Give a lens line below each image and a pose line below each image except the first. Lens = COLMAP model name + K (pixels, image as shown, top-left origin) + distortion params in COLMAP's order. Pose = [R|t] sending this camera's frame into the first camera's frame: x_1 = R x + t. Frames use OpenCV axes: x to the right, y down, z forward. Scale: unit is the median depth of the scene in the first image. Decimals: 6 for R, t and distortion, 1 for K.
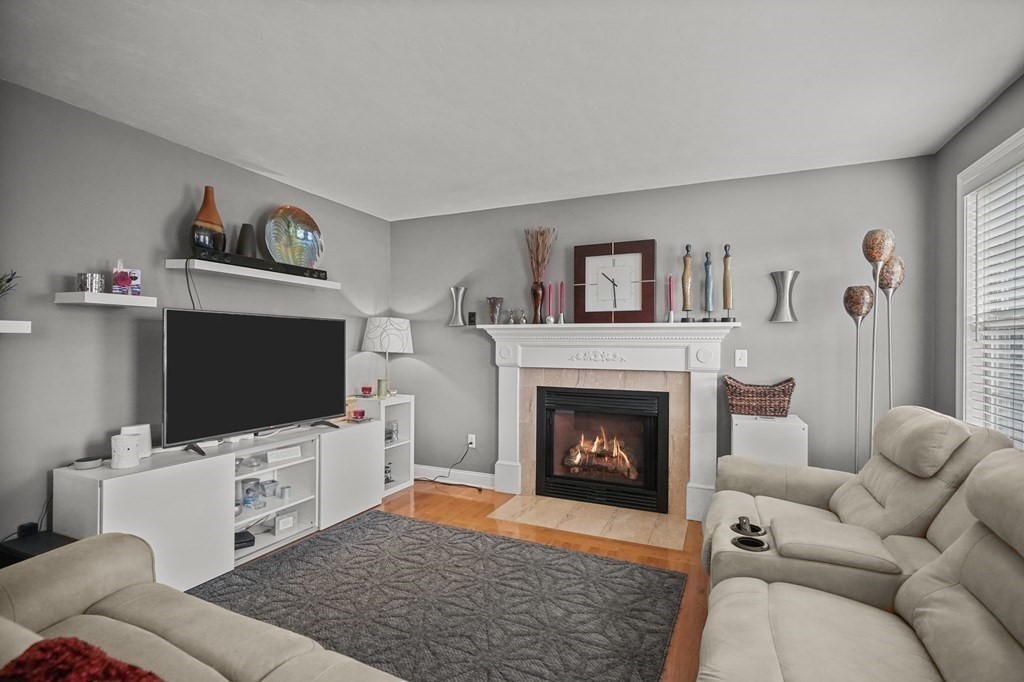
lens RADIAL K [[472.6, 0, 514.4], [0, 472.6, 342.8], [0, 0, 1]] dist [-0.000200, 0.001176]
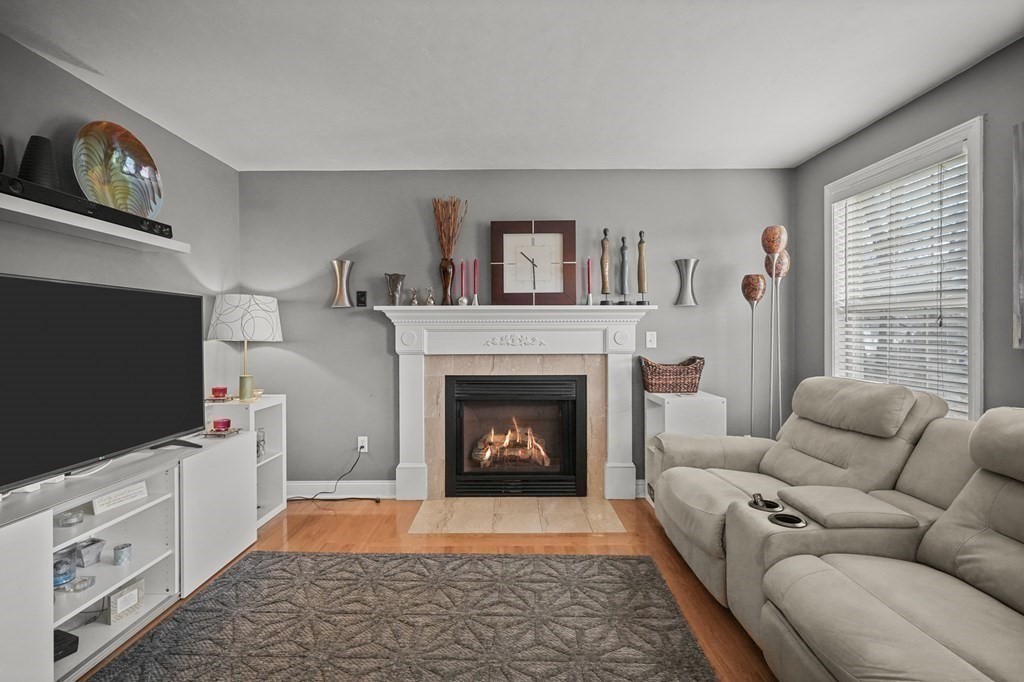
lens RADIAL K [[464.4, 0, 510.1], [0, 464.4, 334.3], [0, 0, 1]] dist [0.001172, -0.000090]
pose [[0.914817, -0.012438, 0.403676, -0.234585], [0.008796, 0.999902, 0.010875, 0.006568], [-0.403772, -0.006398, 0.914837, 0.179550]]
